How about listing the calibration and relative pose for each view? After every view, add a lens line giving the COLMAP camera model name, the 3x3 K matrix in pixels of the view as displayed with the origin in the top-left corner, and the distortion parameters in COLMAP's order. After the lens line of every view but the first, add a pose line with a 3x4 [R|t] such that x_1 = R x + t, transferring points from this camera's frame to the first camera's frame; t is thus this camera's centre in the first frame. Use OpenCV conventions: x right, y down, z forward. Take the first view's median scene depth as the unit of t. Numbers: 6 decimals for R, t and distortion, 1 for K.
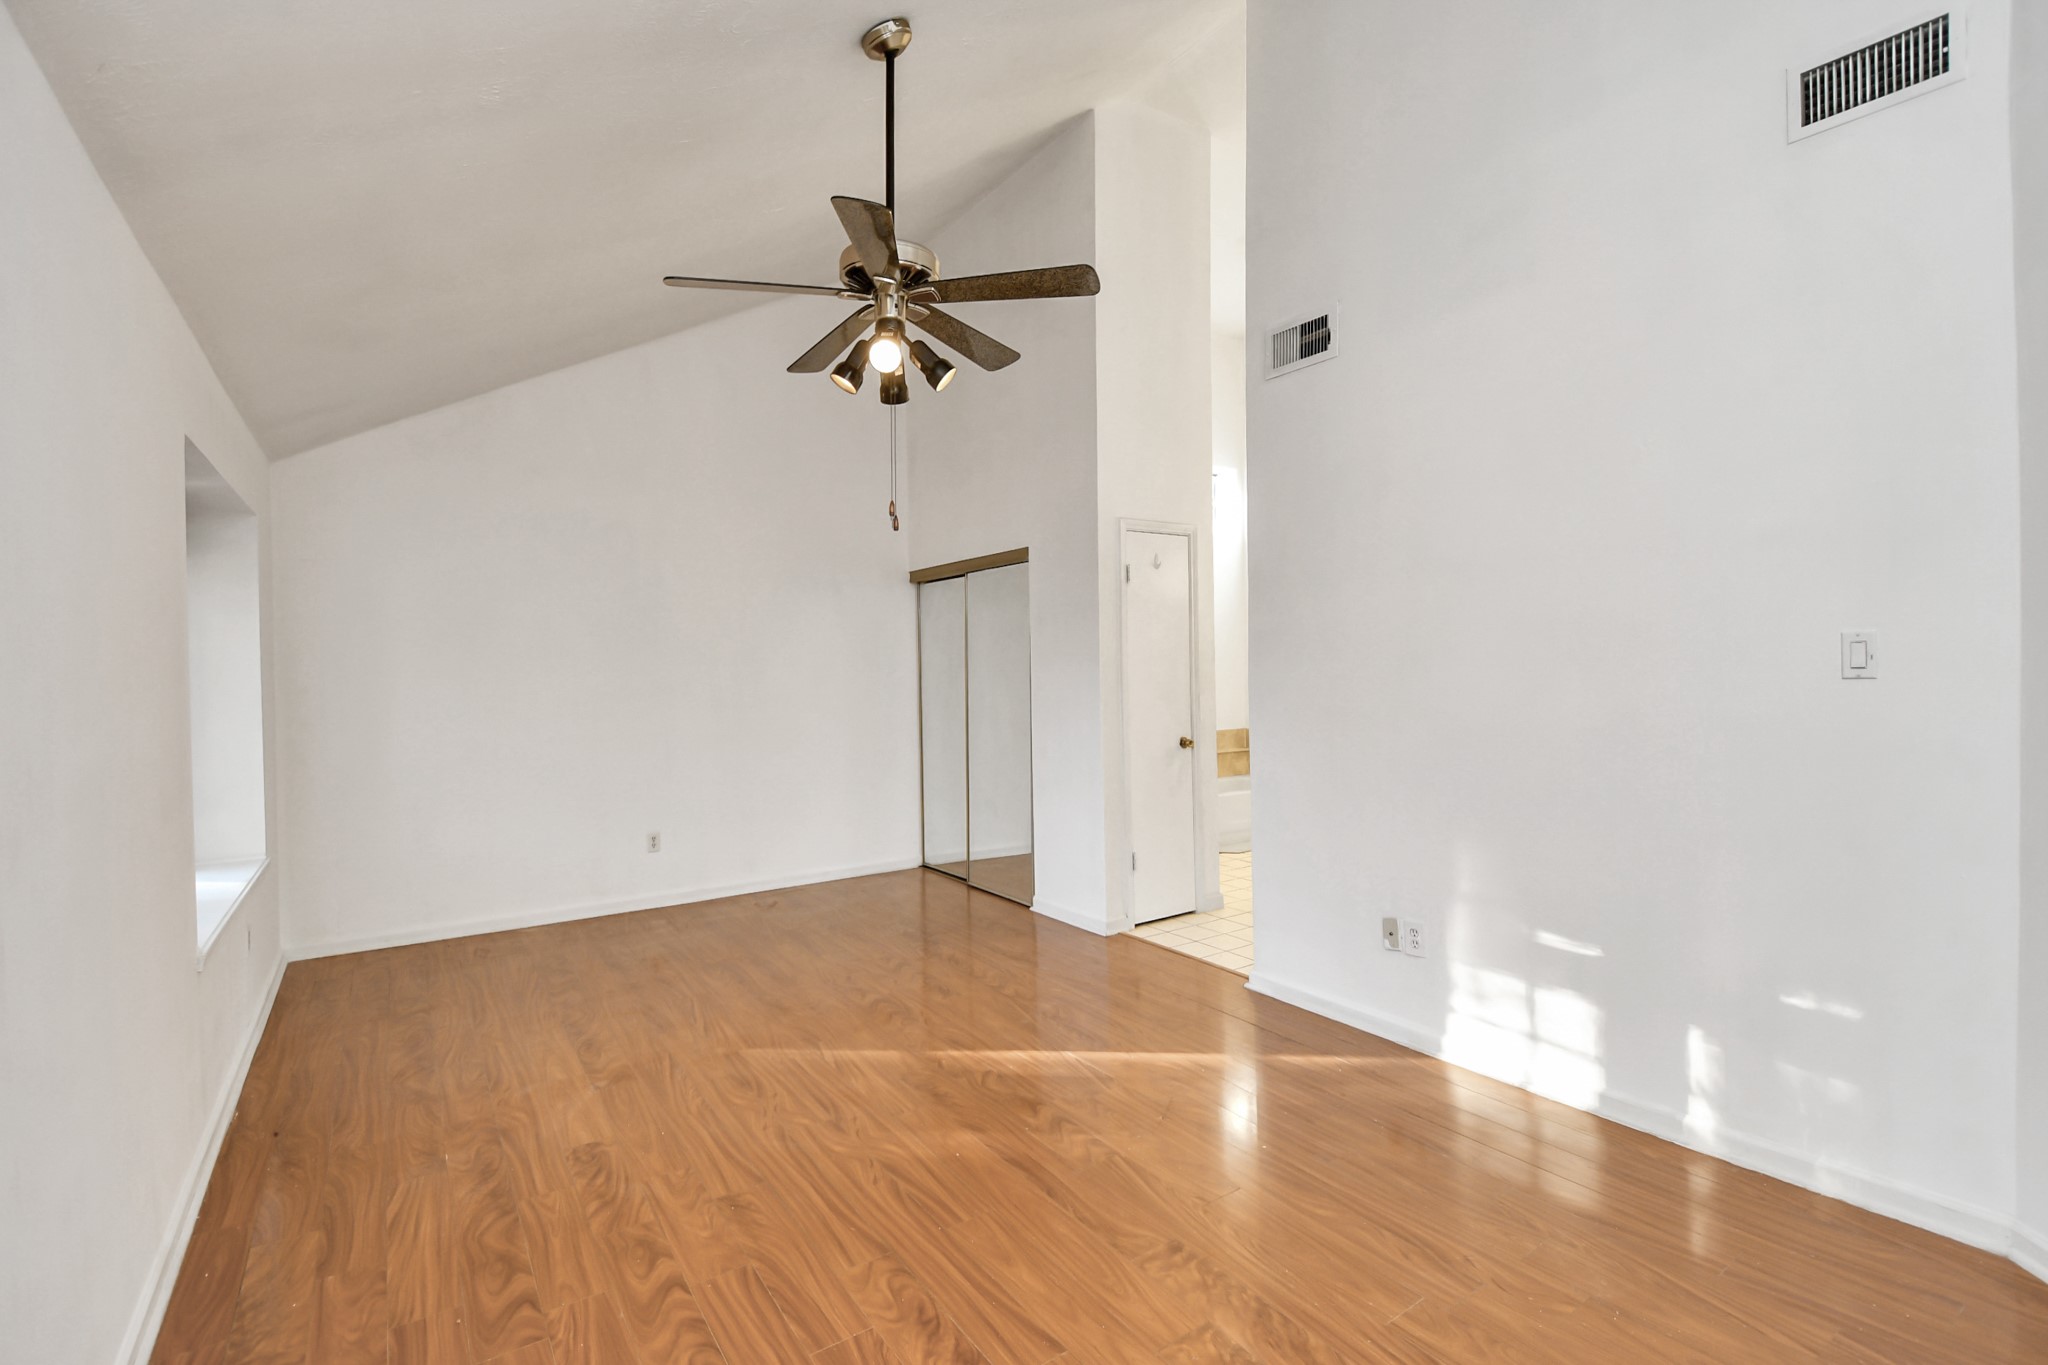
lens RADIAL K [[952.4, 0, 1025.8], [0, 952.4, 664.7], [0, 0, 1]] dist [0.002950, -0.016227]
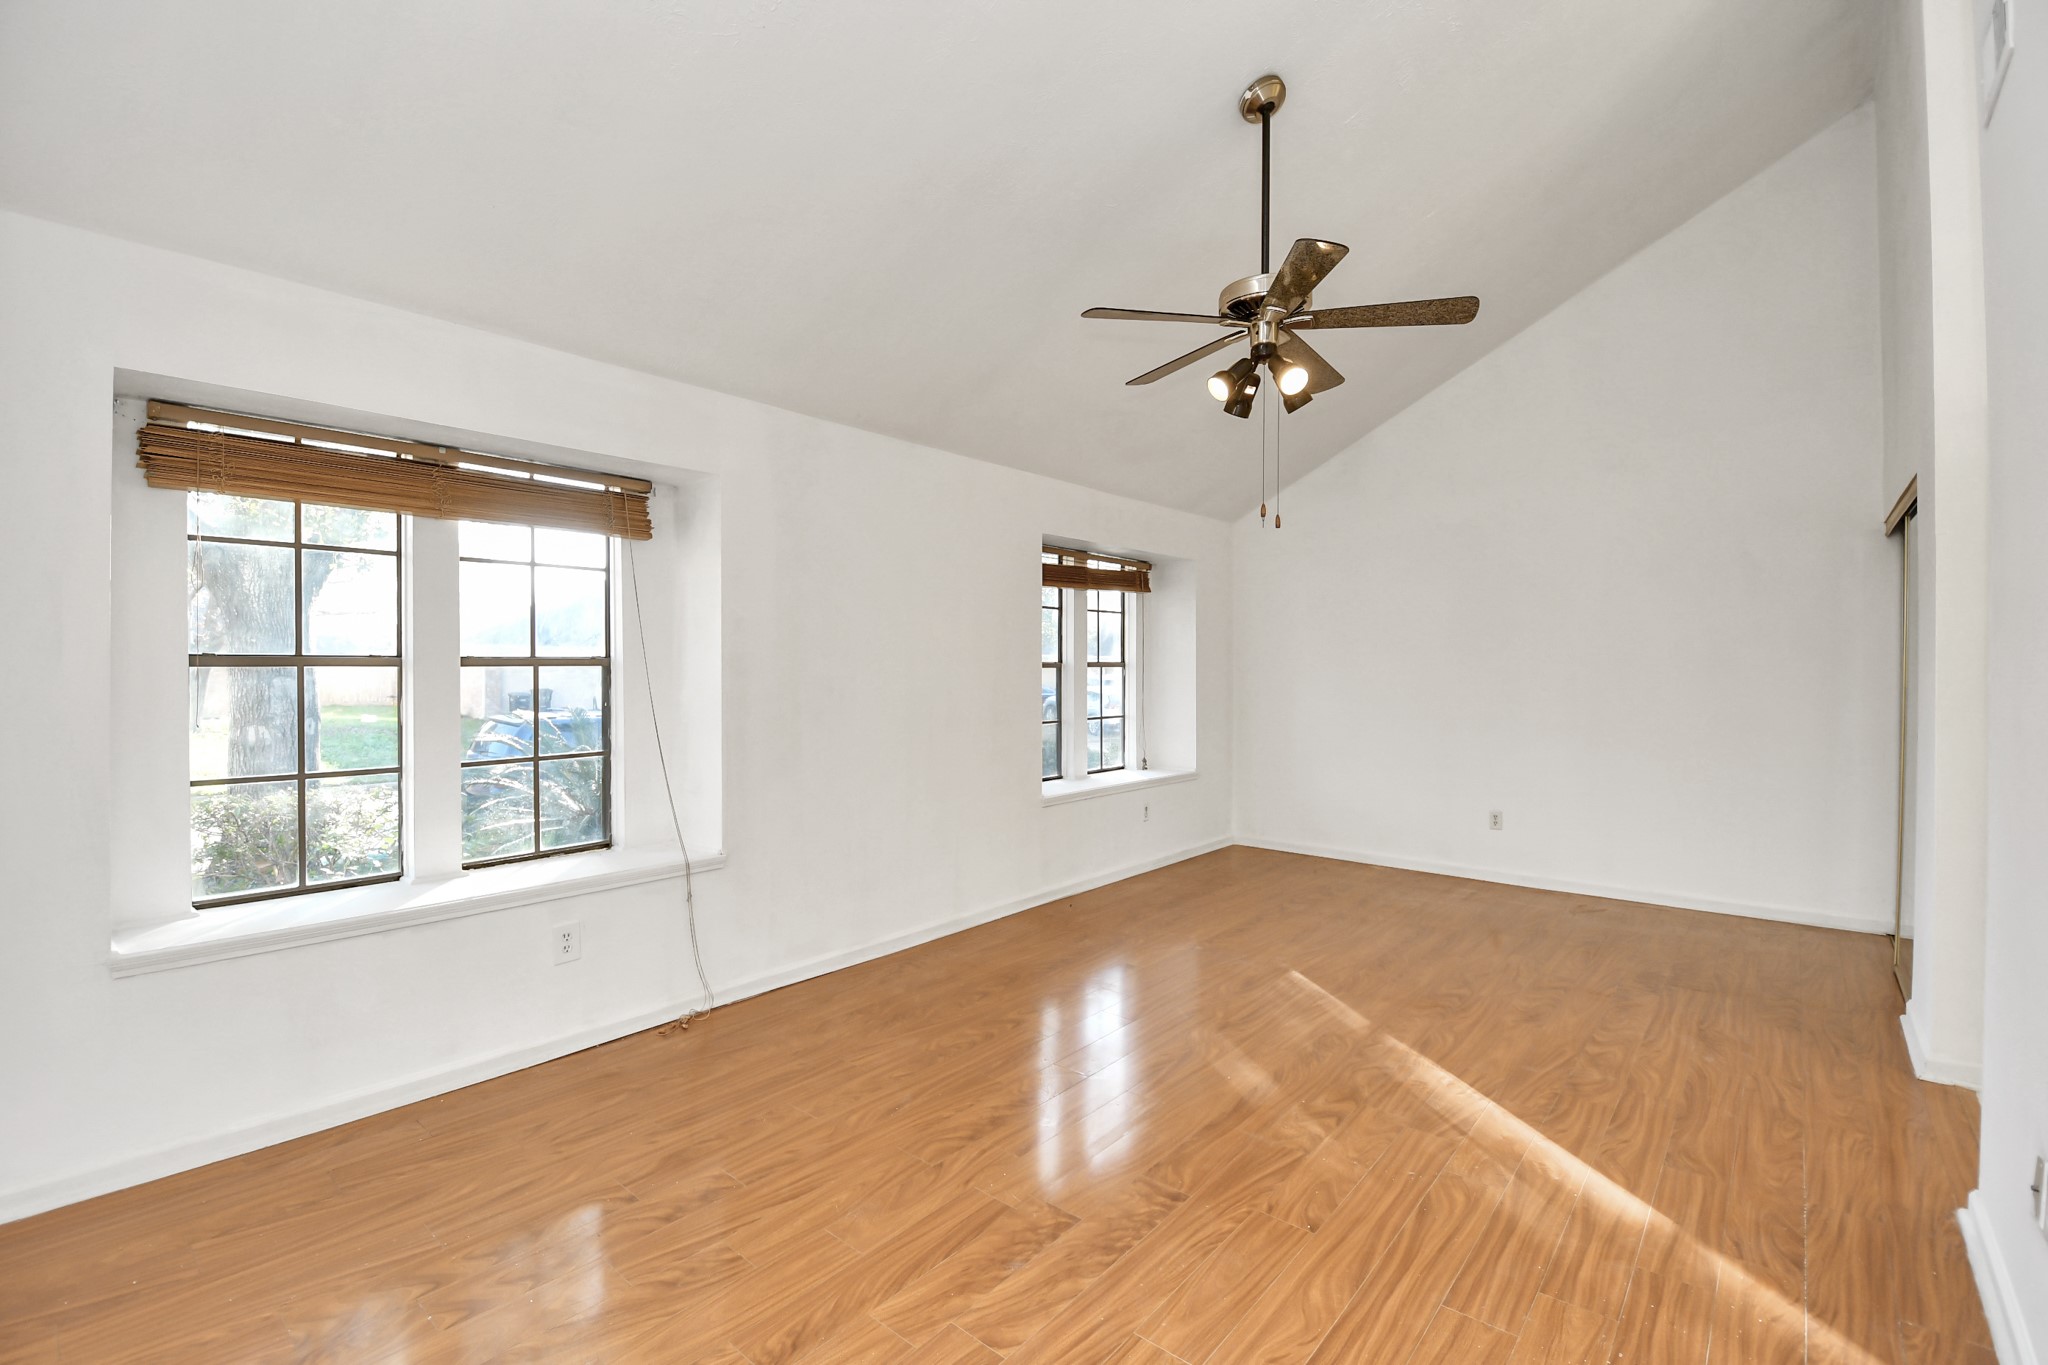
lens RADIAL K [[901.7, 0, 1018.5], [0, 901.7, 670.5], [0, 0, 1]] dist [0.001481, -0.014091]
pose [[0.241306, 0.020850, -0.970225, 0.709174], [-0.007639, 0.999779, 0.019585, 0.007992], [0.970419, 0.002685, 0.241412, 0.390366]]
